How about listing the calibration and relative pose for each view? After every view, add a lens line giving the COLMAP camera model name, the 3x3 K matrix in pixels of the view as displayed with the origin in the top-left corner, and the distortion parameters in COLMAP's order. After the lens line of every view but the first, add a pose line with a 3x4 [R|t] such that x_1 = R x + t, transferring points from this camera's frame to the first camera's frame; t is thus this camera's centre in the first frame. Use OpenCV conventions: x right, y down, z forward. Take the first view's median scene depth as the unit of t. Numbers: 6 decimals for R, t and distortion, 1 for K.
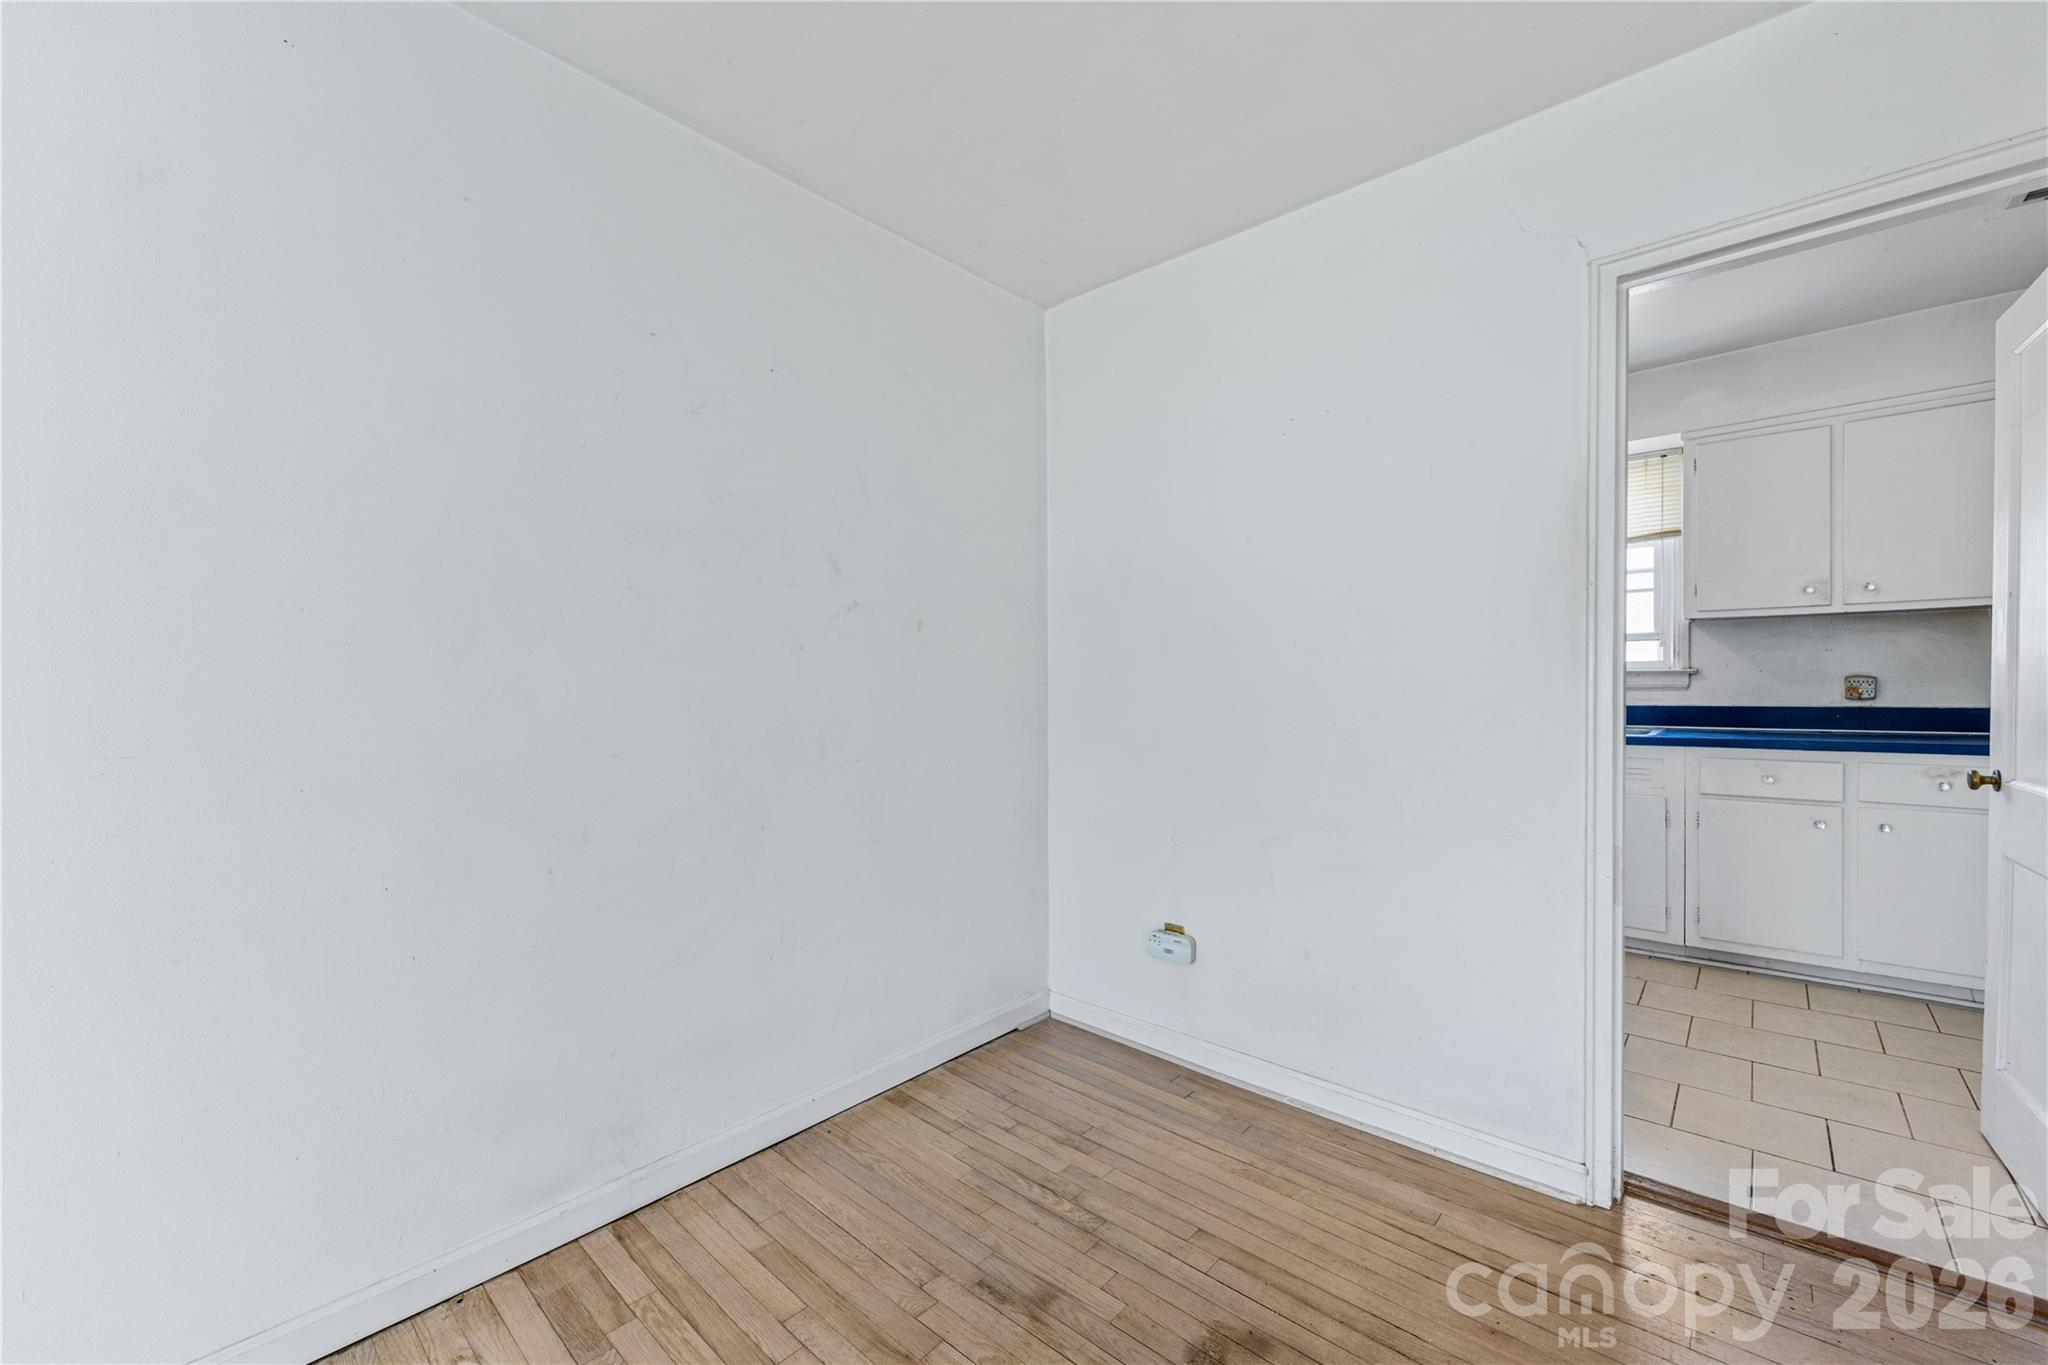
lens RADIAL K [[806.7, 0, 1018.6], [0, 806.7, 699.8], [0, 0, 1]] dist [-0.002202, -0.000595]
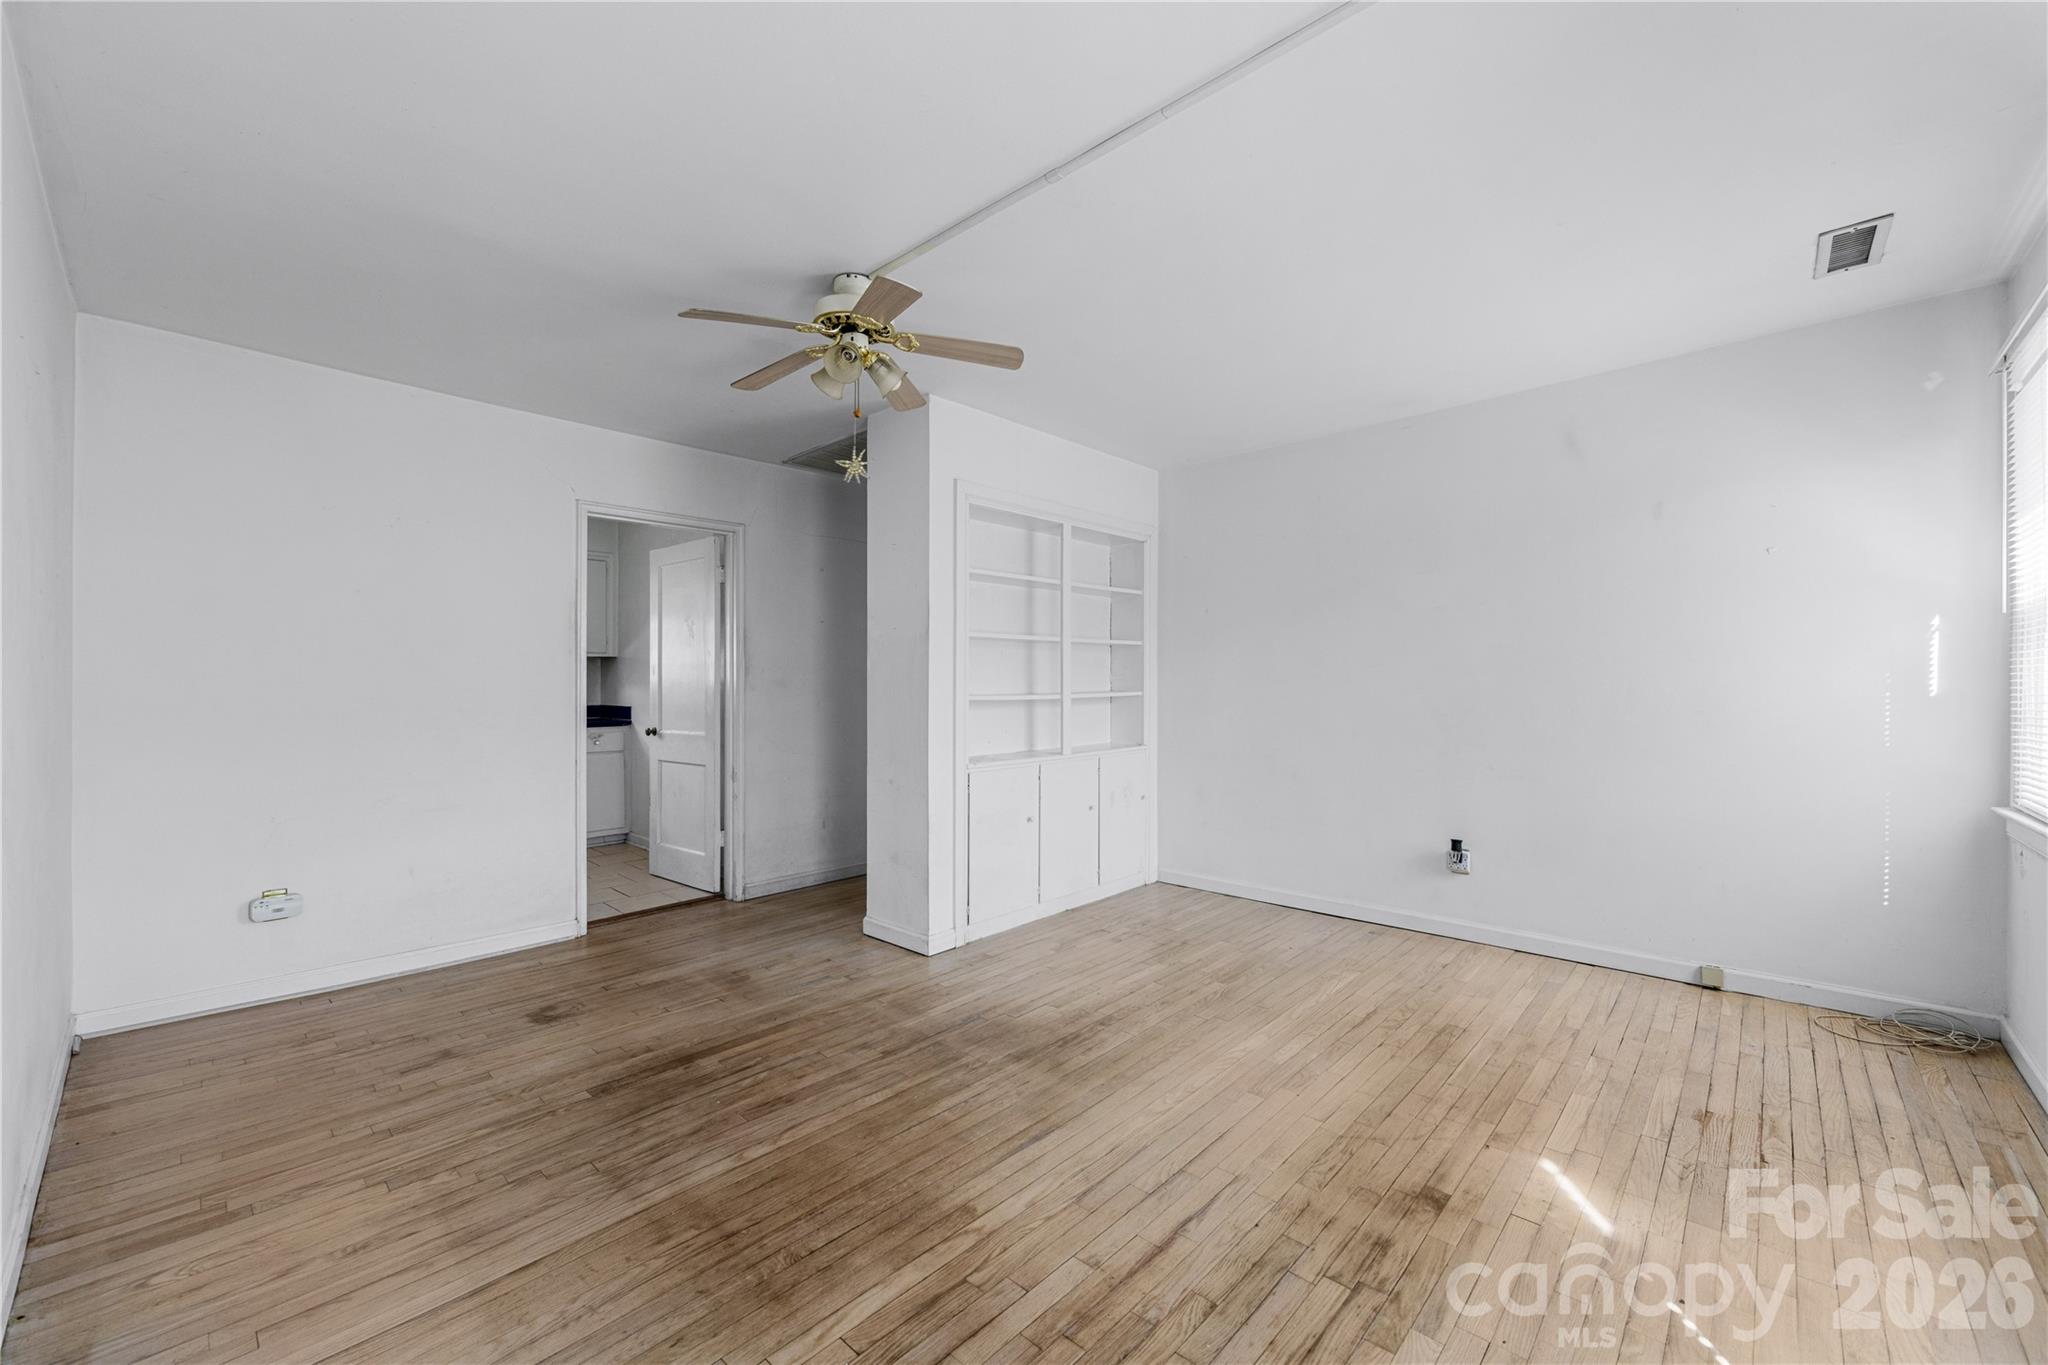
lens RADIAL K [[806.7, 0, 1016.2], [0, 806.7, 679.9], [0, 0, 1]] dist [-0.002202, -0.000595]
pose [[0.015545, 0.017641, 0.999724, -0.819278], [0.021760, 0.999602, -0.017977, 0.005690], [-0.999642, 0.022034, 0.015154, -0.122622]]
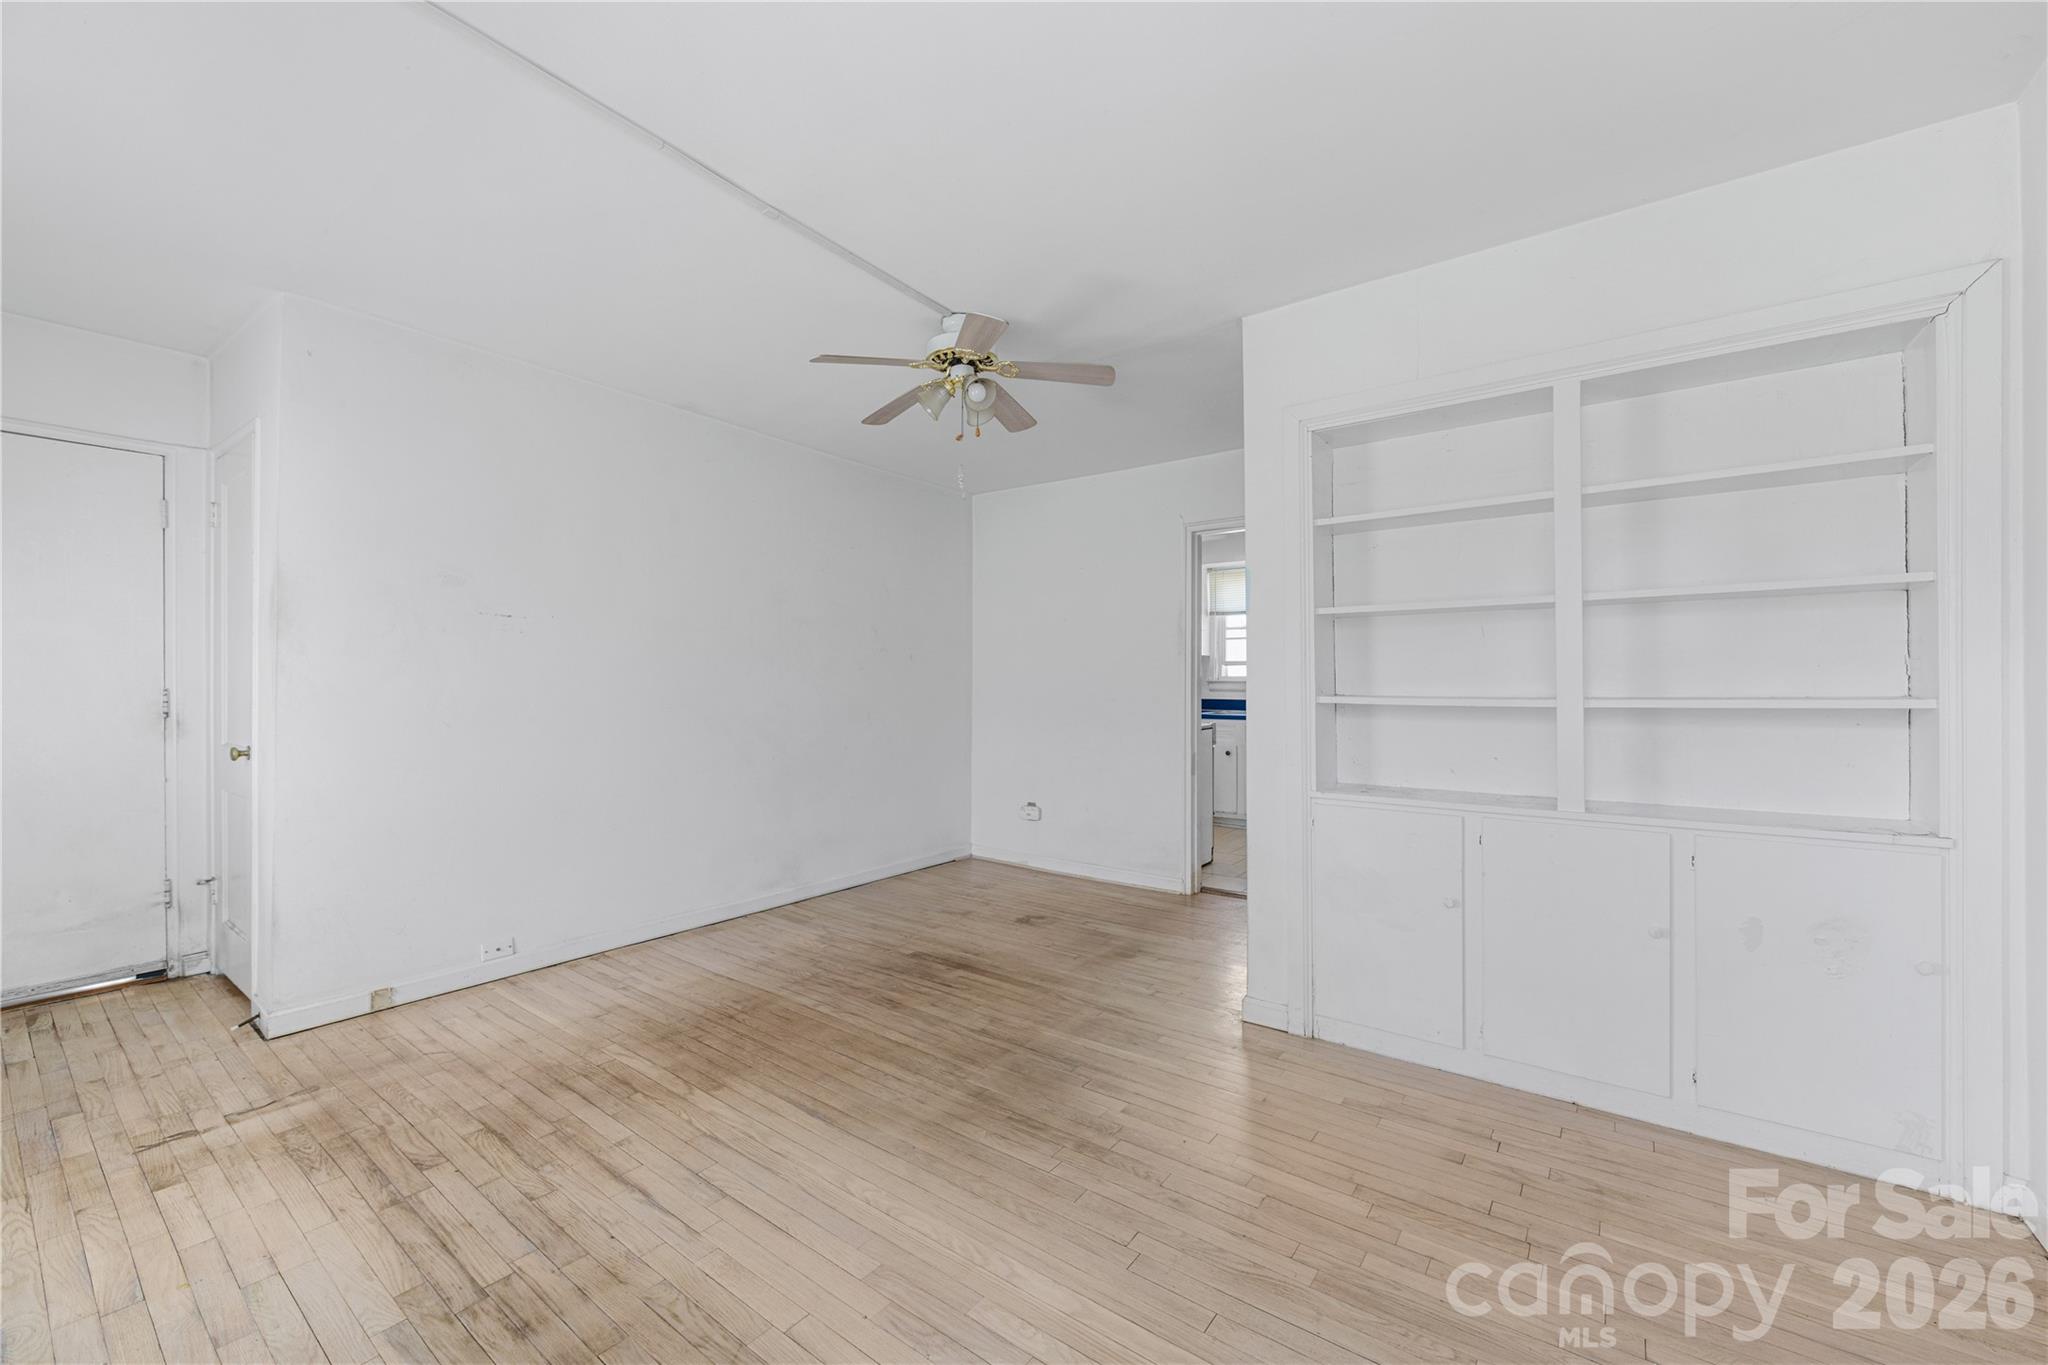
lens RADIAL K [[806.7, 0, 1026.3], [0, 806.7, 681.0], [0, 0, 1]] dist [-0.002202, -0.000595]
pose [[0.994852, 0.012463, 0.100565, -0.026637], [-0.010334, 0.999712, -0.021664, 0.010029], [-0.100806, 0.020513, 0.994695, -0.855861]]
